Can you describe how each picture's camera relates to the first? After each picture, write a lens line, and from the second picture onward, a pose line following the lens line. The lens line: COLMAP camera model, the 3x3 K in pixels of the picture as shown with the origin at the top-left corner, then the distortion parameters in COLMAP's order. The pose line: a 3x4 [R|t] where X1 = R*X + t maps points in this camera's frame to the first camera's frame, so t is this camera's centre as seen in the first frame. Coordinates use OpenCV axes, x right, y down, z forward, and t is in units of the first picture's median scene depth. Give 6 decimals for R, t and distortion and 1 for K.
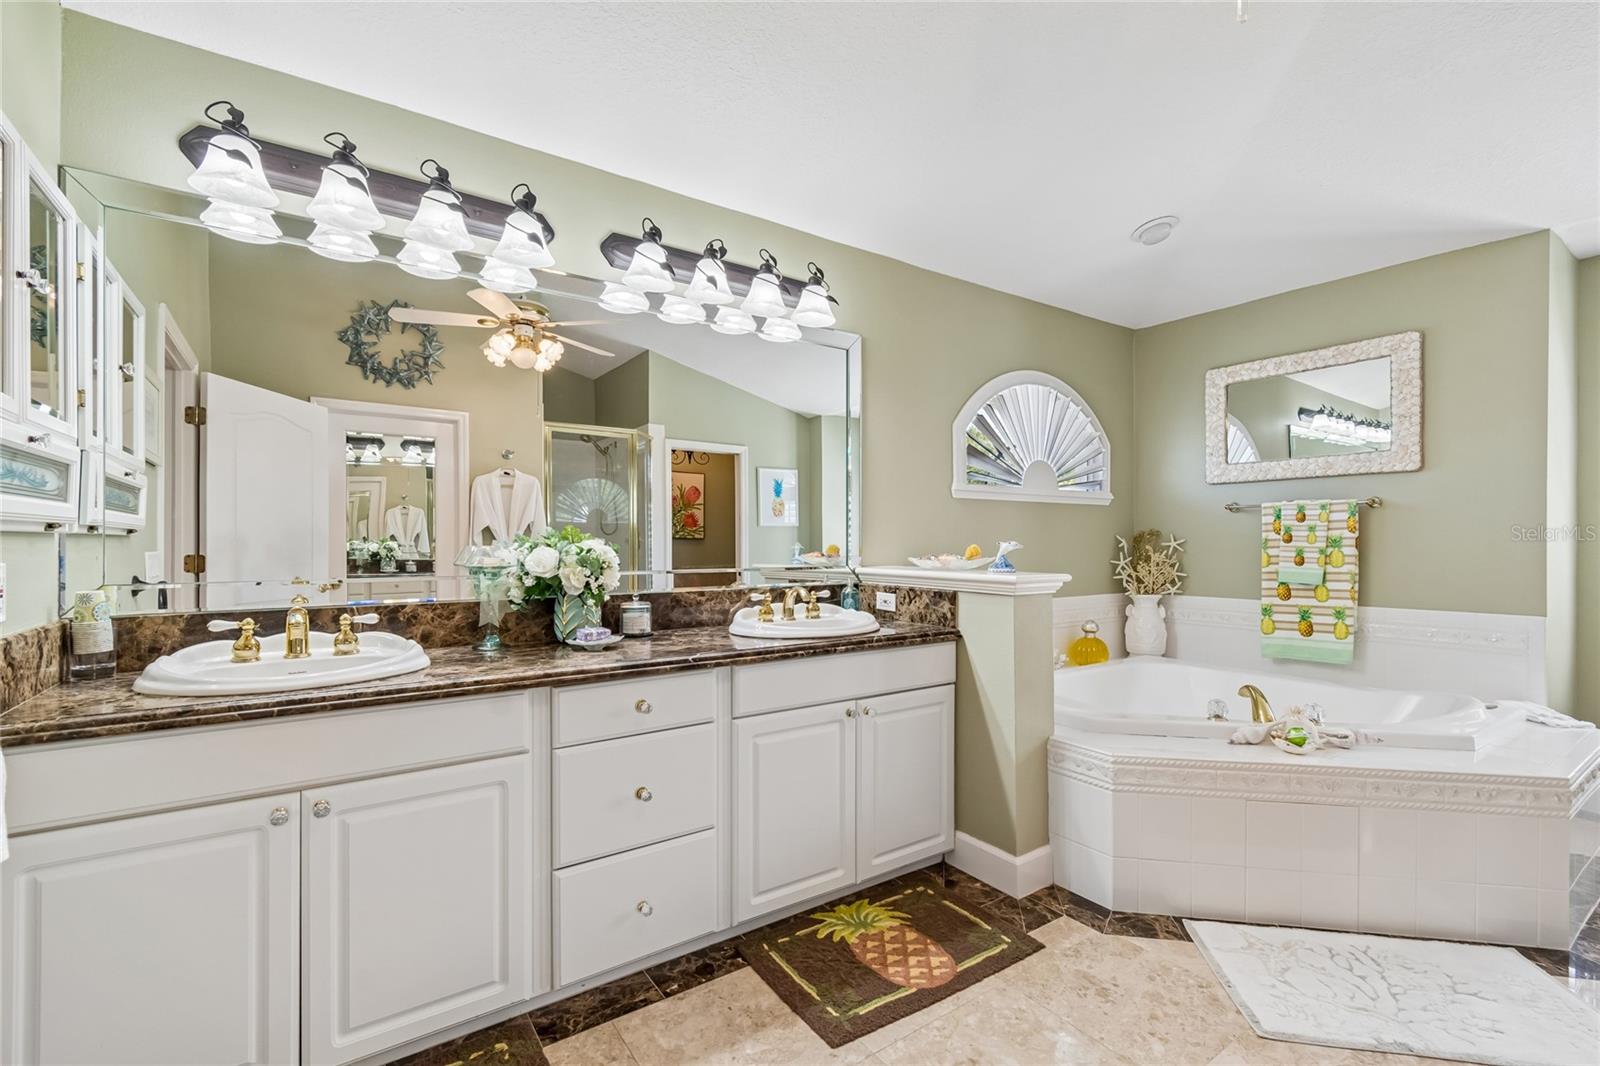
lens RADIAL K [[708.5, 0, 811.0], [0, 708.5, 542.8], [0, 0, 1]] dist [0.005000, -0.001510]
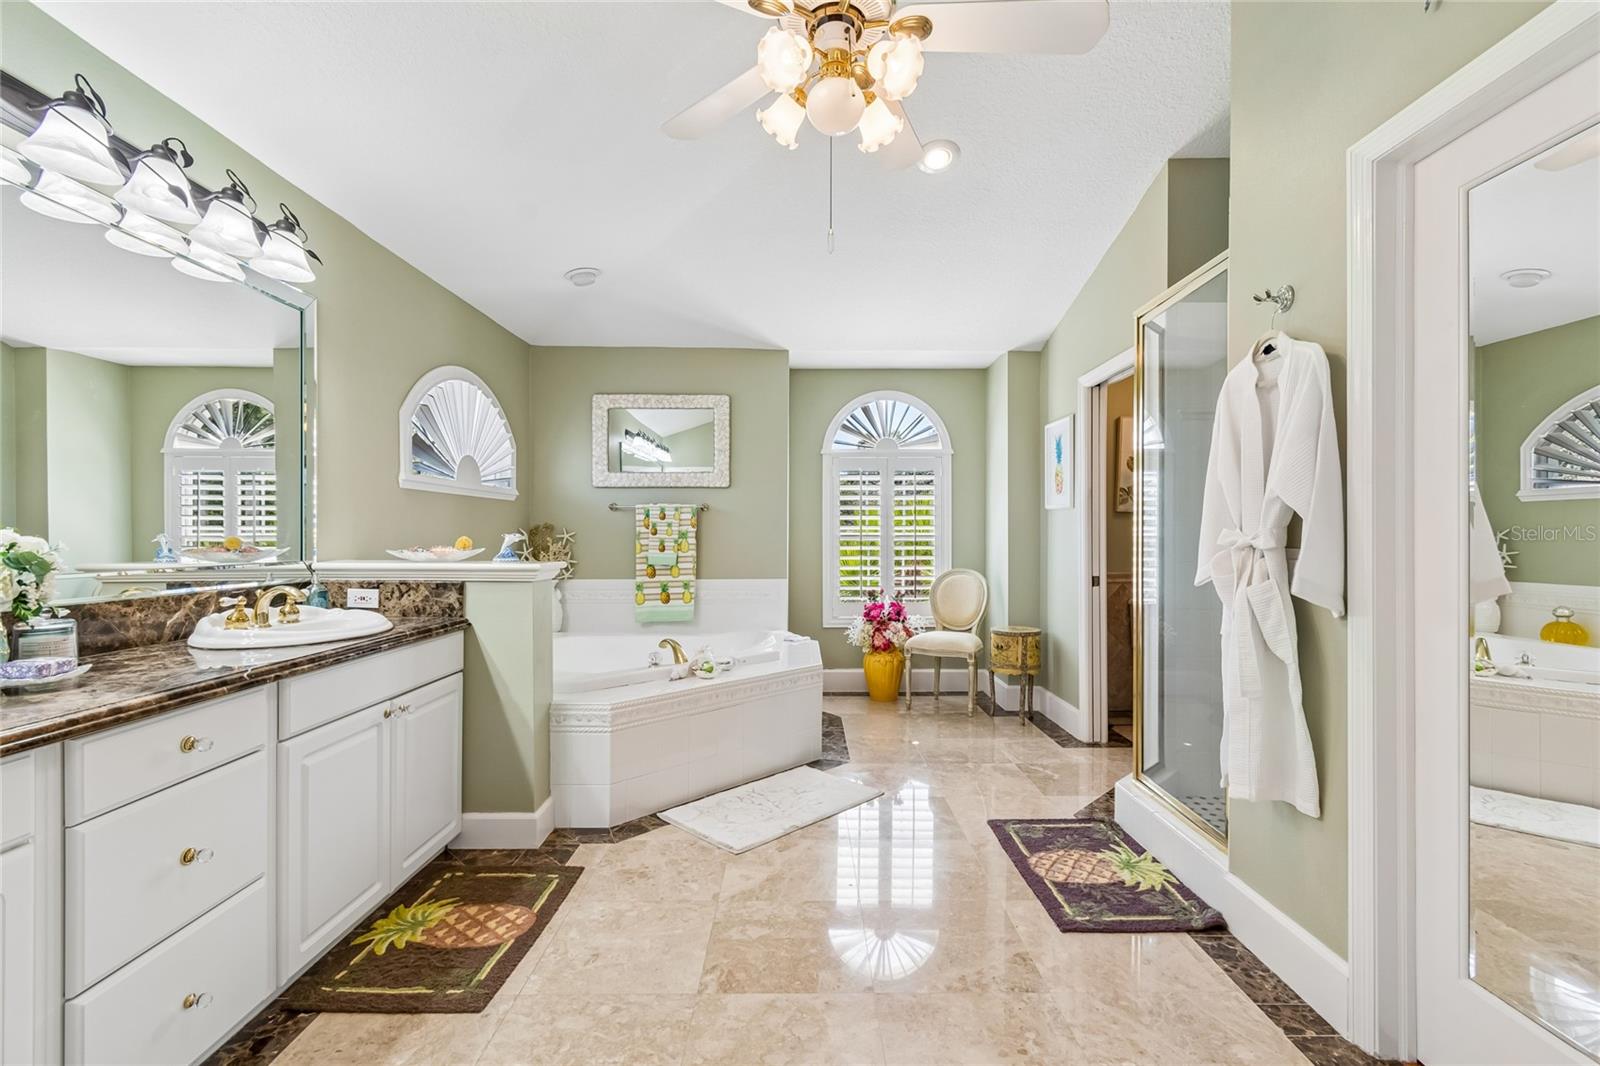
lens RADIAL K [[708.5, 0, 815.4], [0, 708.5, 536.0], [0, 0, 1]] dist [0.005000, -0.001510]
pose [[0.561081, -0.000041, 0.827761, -0.380492], [-0.001034, 0.999999, 0.000751, 0.000847], [-0.827760, -0.001278, 0.561080, -0.004376]]
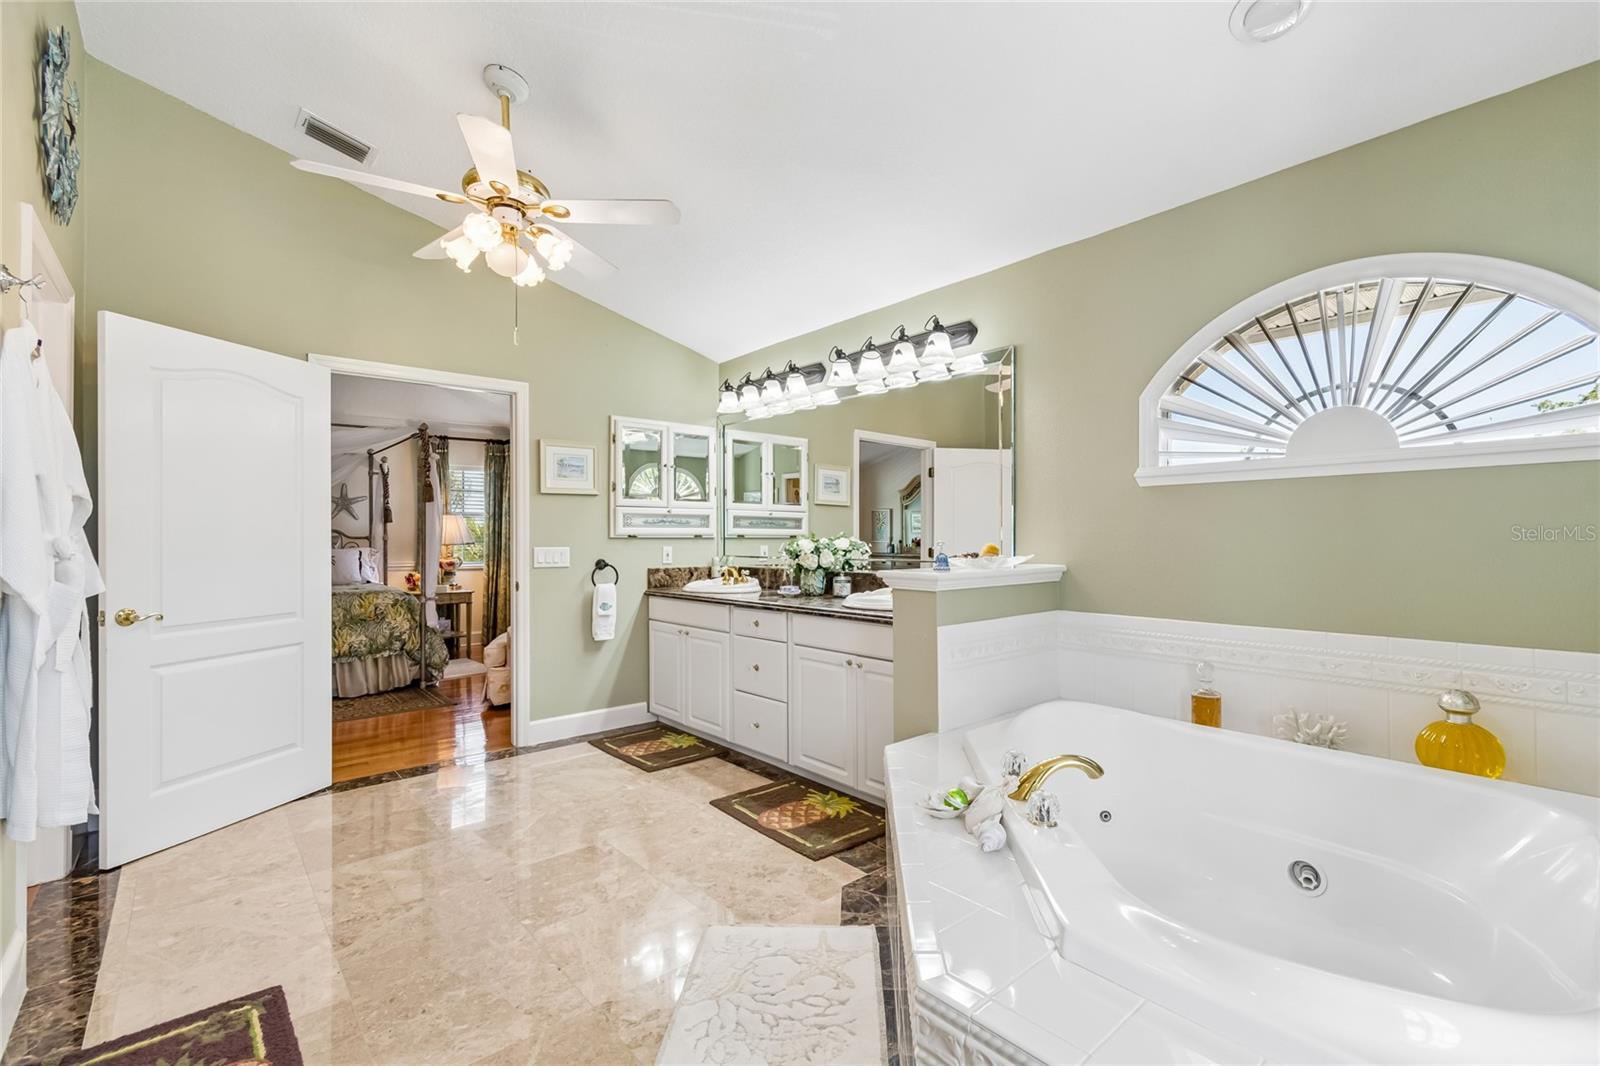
lens RADIAL K [[708.5, 0, 808.8], [0, 708.5, 532.0], [0, 0, 1]] dist [0.005000, -0.001510]
pose [[0.094780, -0.014422, -0.995394, 1.341058], [0.002095, 0.999896, -0.014288, 0.002497], [0.995496, -0.000731, 0.094800, 0.733267]]
